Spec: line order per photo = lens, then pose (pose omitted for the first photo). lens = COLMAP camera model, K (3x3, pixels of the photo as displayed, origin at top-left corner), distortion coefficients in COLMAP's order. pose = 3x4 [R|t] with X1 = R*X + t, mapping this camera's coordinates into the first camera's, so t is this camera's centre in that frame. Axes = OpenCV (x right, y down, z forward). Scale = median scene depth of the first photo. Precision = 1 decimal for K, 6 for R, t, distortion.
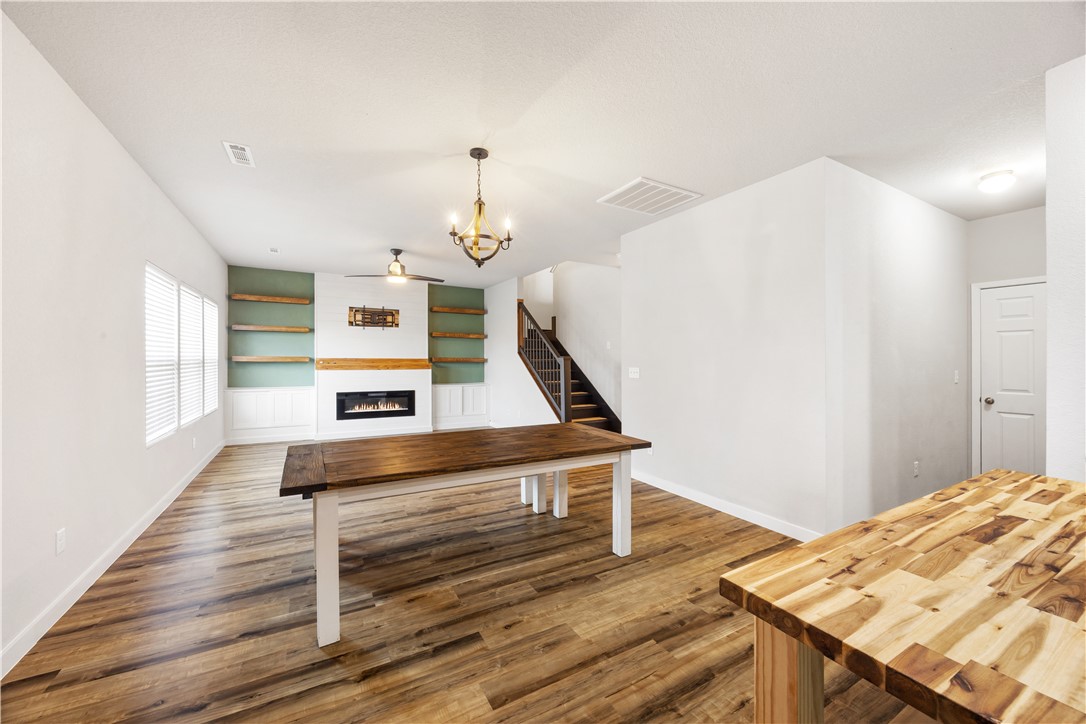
lens RADIAL K [[410.6, 0, 538.1], [0, 410.6, 367.4], [0, 0, 1]] dist [-0.001687, -0.000177]
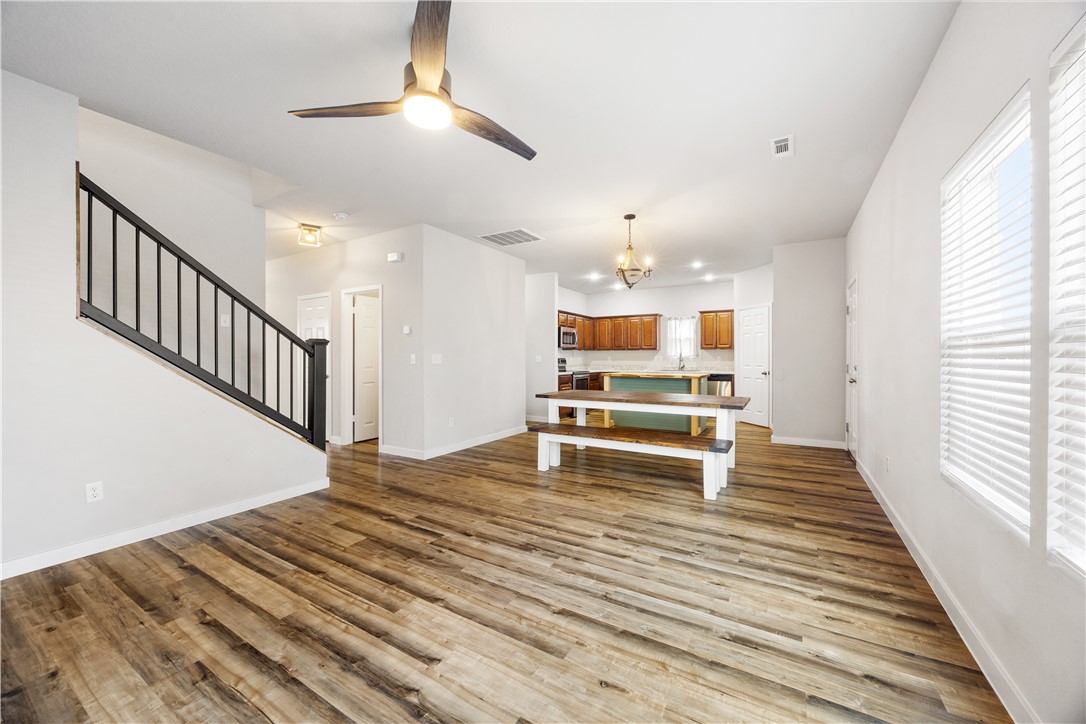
lens RADIAL K [[410.6, 0, 537.0], [0, 410.6, 358.6], [0, 0, 1]] dist [-0.001687, -0.000177]
pose [[-0.491880, -0.008827, 0.870618, -0.559621], [0.013086, 0.999761, 0.017530, -0.002091], [-0.870565, 0.020016, -0.491646, 0.867050]]
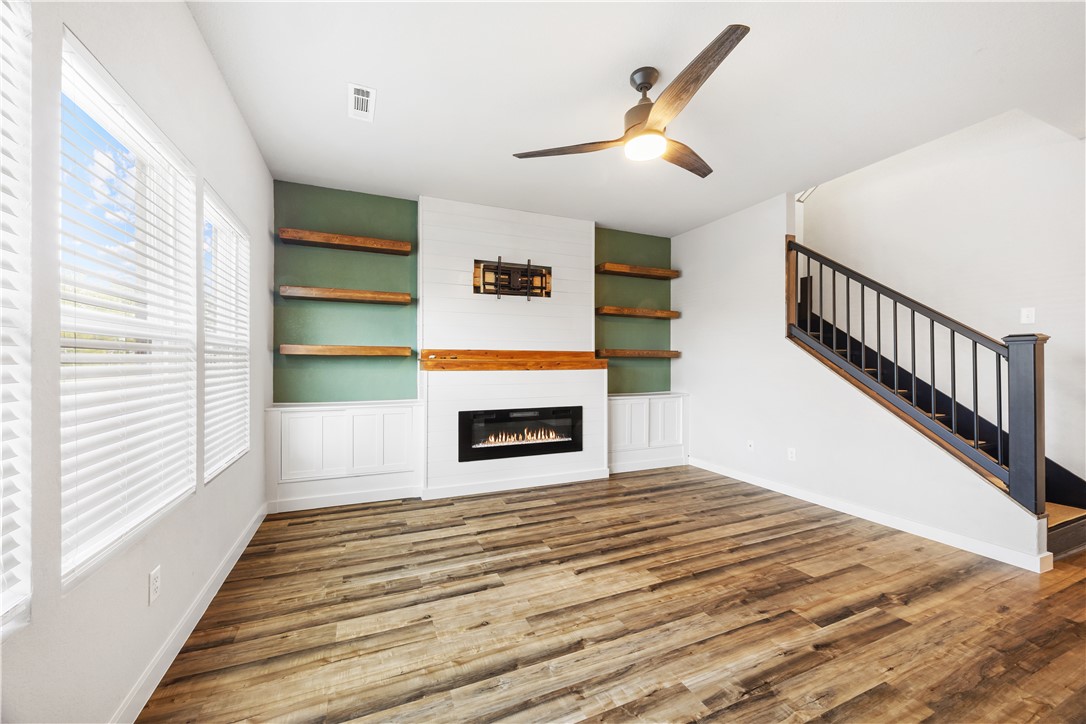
lens RADIAL K [[410.6, 0, 537.3], [0, 410.6, 367.2], [0, 0, 1]] dist [-0.001687, -0.000177]
pose [[0.993790, -0.004504, -0.111182, -0.319847], [0.003515, 0.999952, -0.009092, 0.006878], [0.111218, 0.008645, 0.993758, 0.457310]]
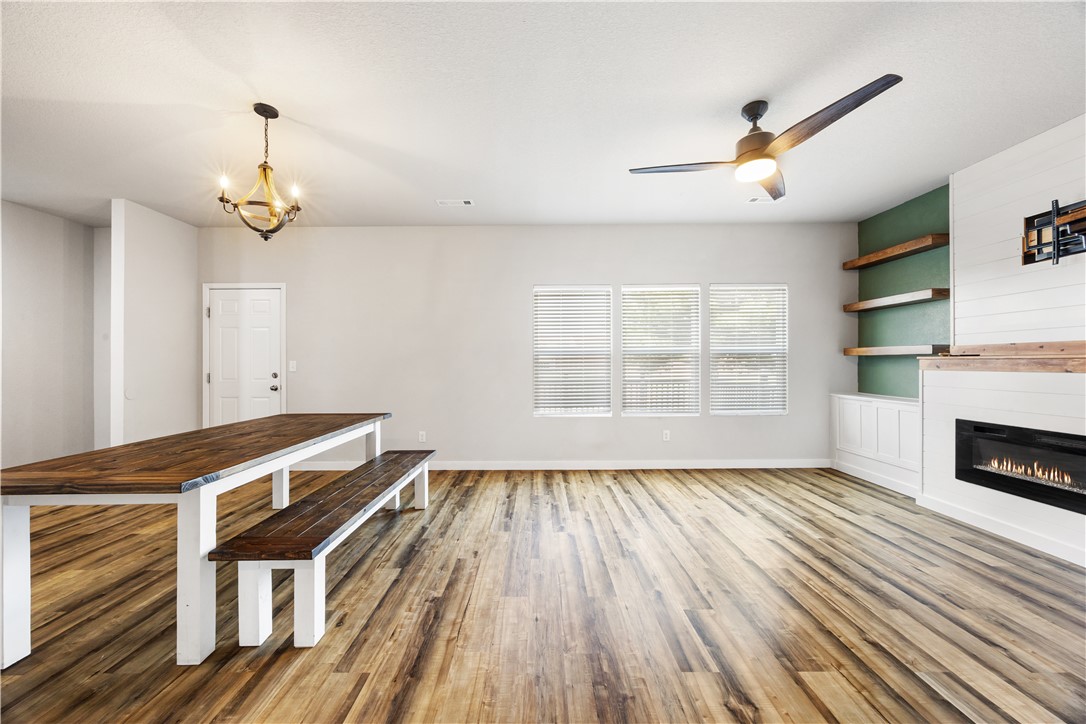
lens RADIAL K [[410.6, 0, 540.3], [0, 410.6, 366.5], [0, 0, 1]] dist [-0.001687, -0.000177]
pose [[-0.485204, 0.003334, -0.874395, 0.141340], [-0.013832, 0.999838, 0.011488, 0.002967], [0.874291, 0.017669, -0.485080, 0.800107]]
